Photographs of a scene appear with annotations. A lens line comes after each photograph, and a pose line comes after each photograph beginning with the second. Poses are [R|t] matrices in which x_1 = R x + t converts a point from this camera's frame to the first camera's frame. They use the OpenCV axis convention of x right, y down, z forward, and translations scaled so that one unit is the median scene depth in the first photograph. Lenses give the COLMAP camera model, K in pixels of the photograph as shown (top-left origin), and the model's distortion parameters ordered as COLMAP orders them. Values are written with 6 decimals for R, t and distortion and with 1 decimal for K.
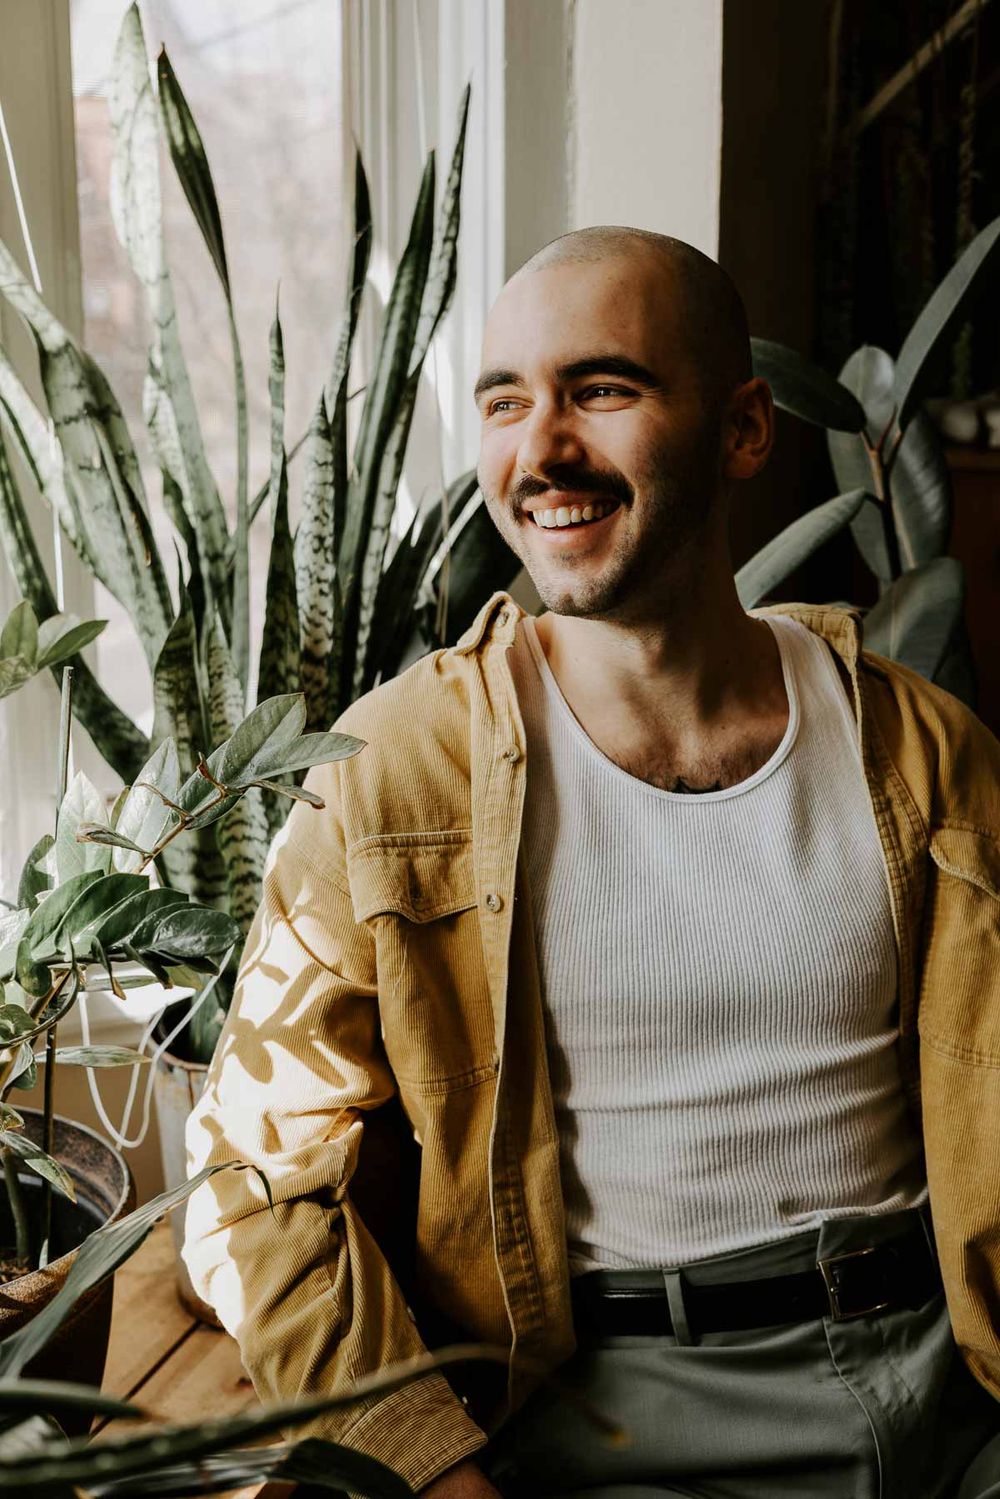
lens RADIAL K [[2080.4, 0, 500.0], [0, 2080.4, 749.5], [0, 0, 1]] dist [0.015236, 0.013601]
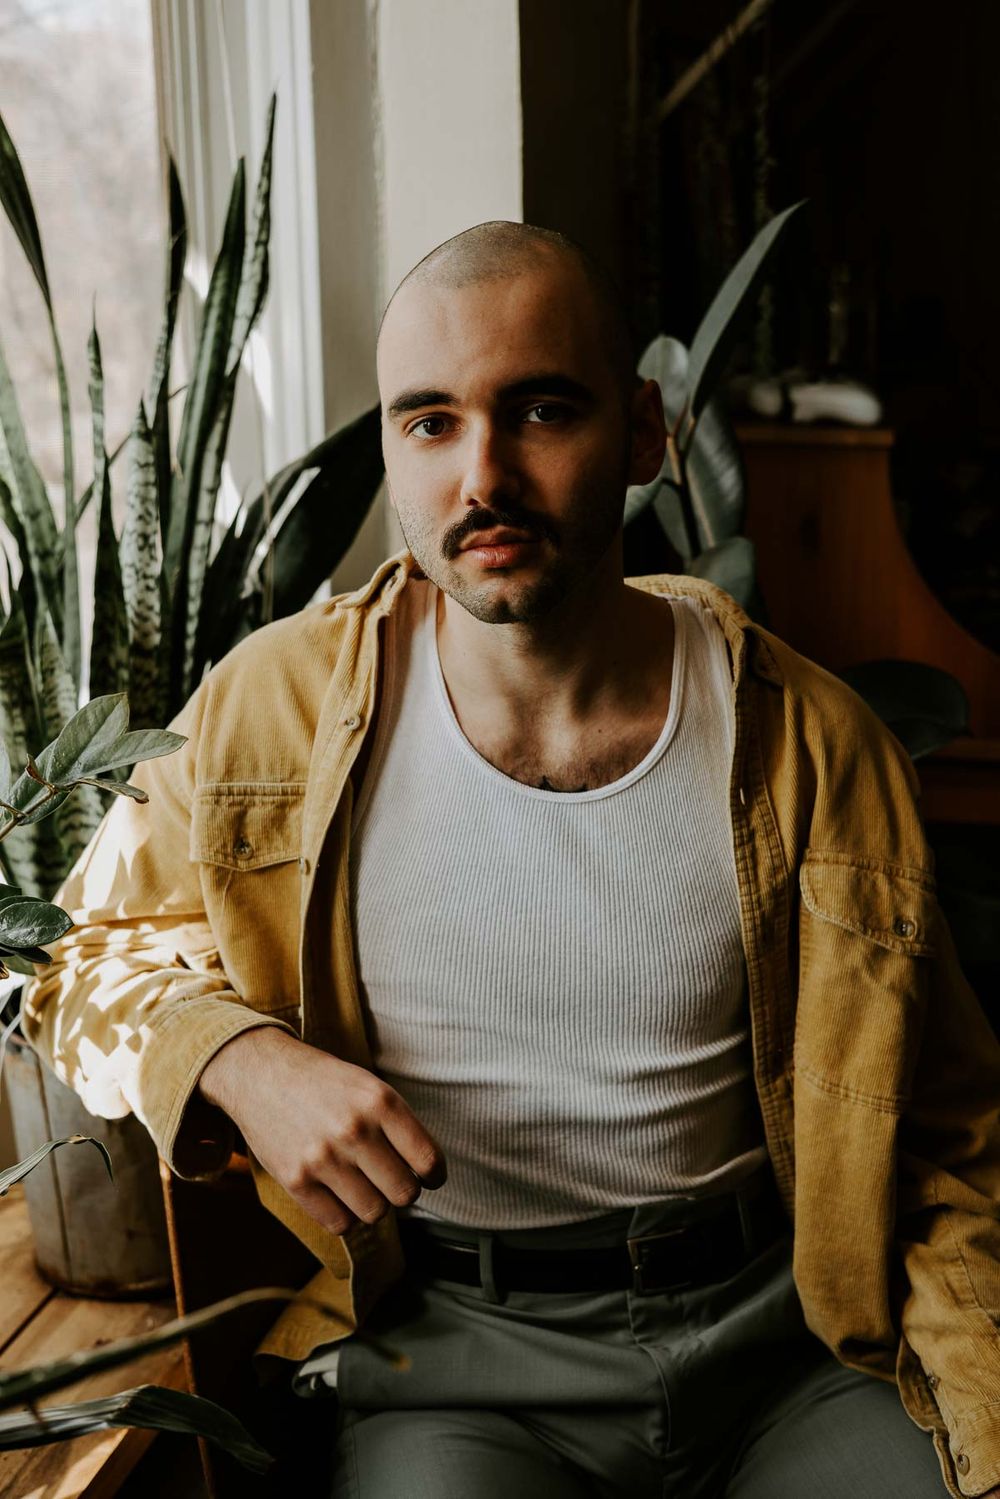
lens RADIAL K [[2081.1, 0, 496.9], [0, 2081.1, 735.4], [0, 0, 1]] dist [0.010370, -0.012219]
pose [[0.997224, -0.034840, 0.065813, 0.017213], [0.033959, 0.999319, 0.014446, -0.010482], [-0.066272, -0.012171, 0.997727, -0.053449]]
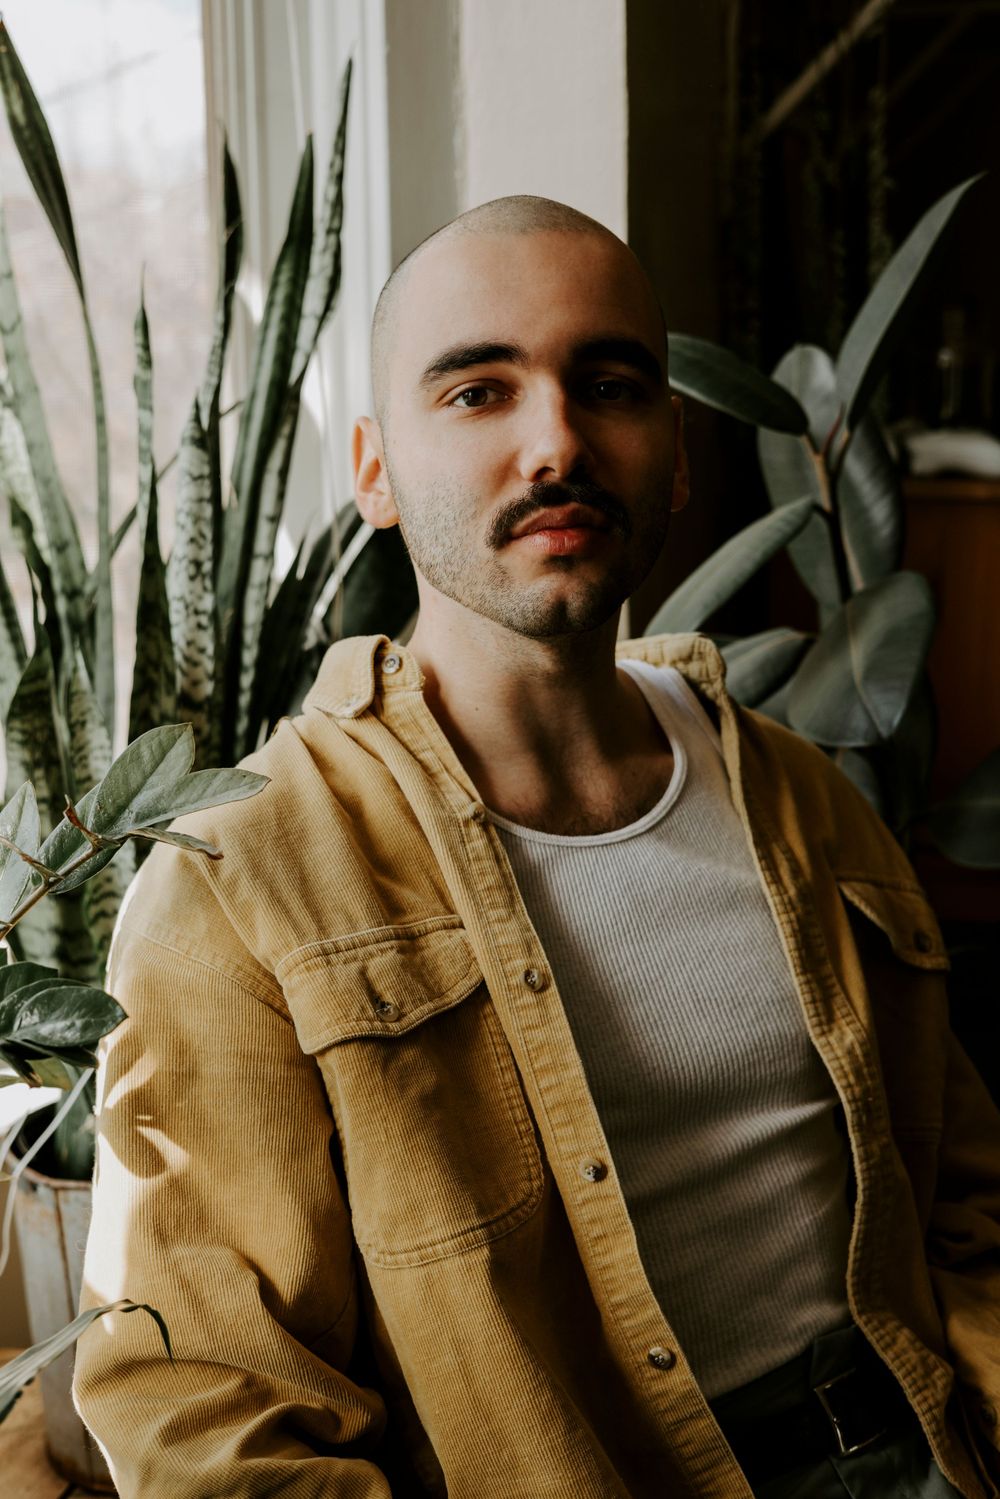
lens RADIAL K [[2121.5, 0, 500.0], [0, 2121.5, 749.5], [0, 0, 1]] dist [-0.002162, 0.134377]
pose [[0.997415, -0.026912, 0.066631, -0.020815], [0.029728, 0.998690, -0.041638, 0.015982], [-0.065423, 0.043511, 0.996909, 0.111687]]
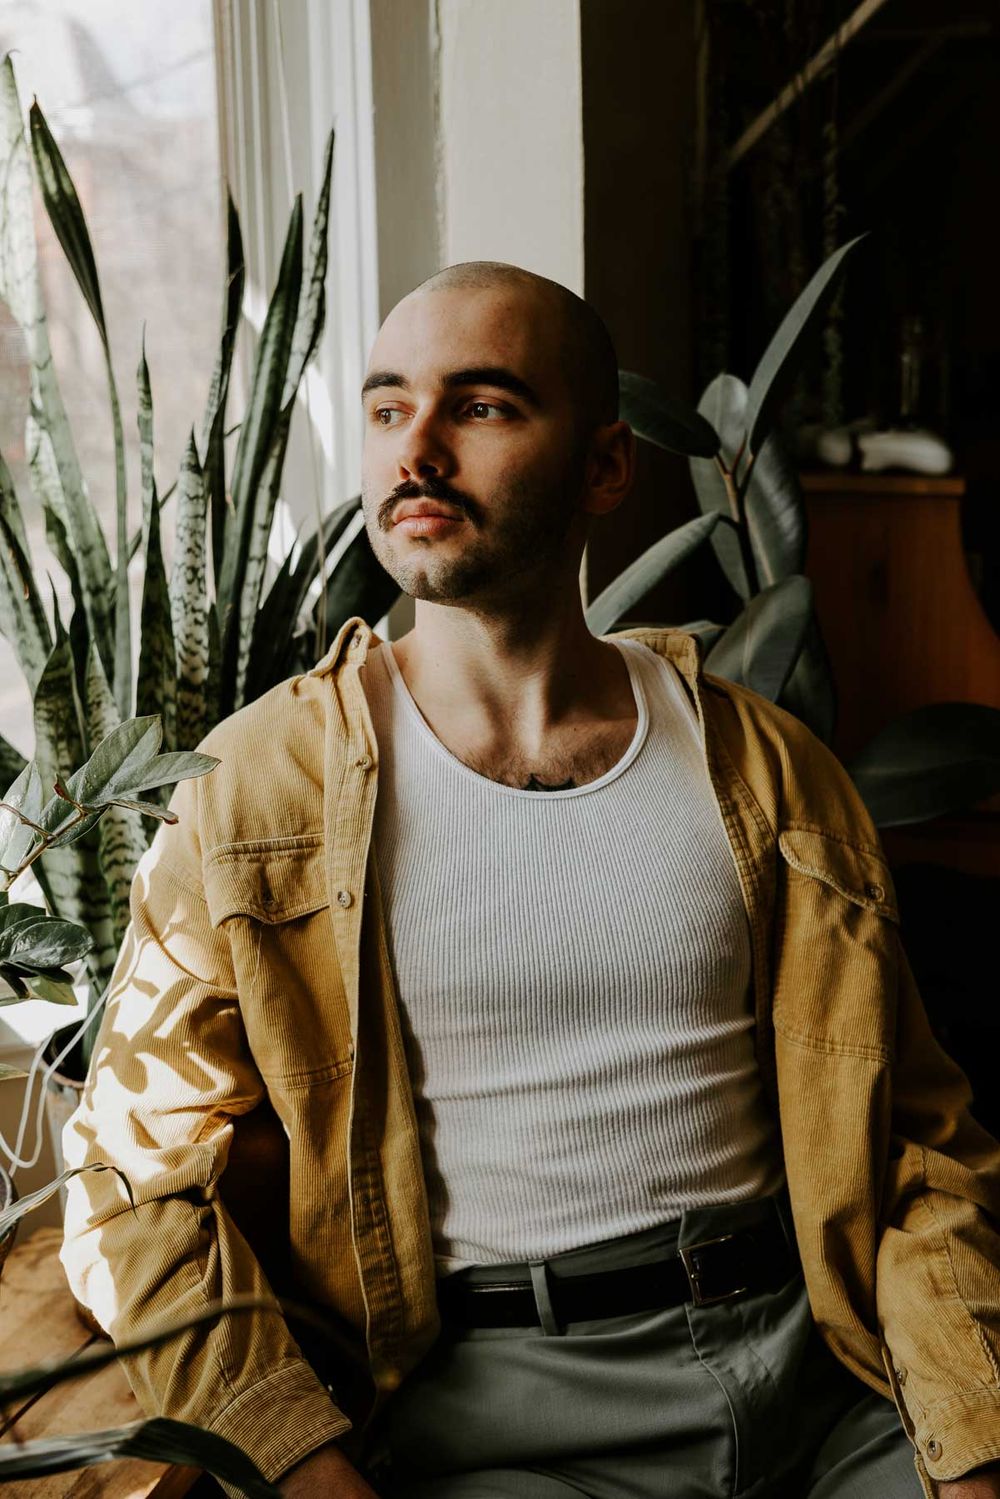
lens RADIAL K [[2080.4, 0, 500.0], [0, 2080.4, 749.5], [0, 0, 1]] dist [0.015236, 0.013601]
pose [[0.999316, -0.024607, 0.027593, 0.034171], [0.025055, 0.999558, -0.016008, 0.008109], [-0.027187, 0.016688, 0.999491, -0.035697]]
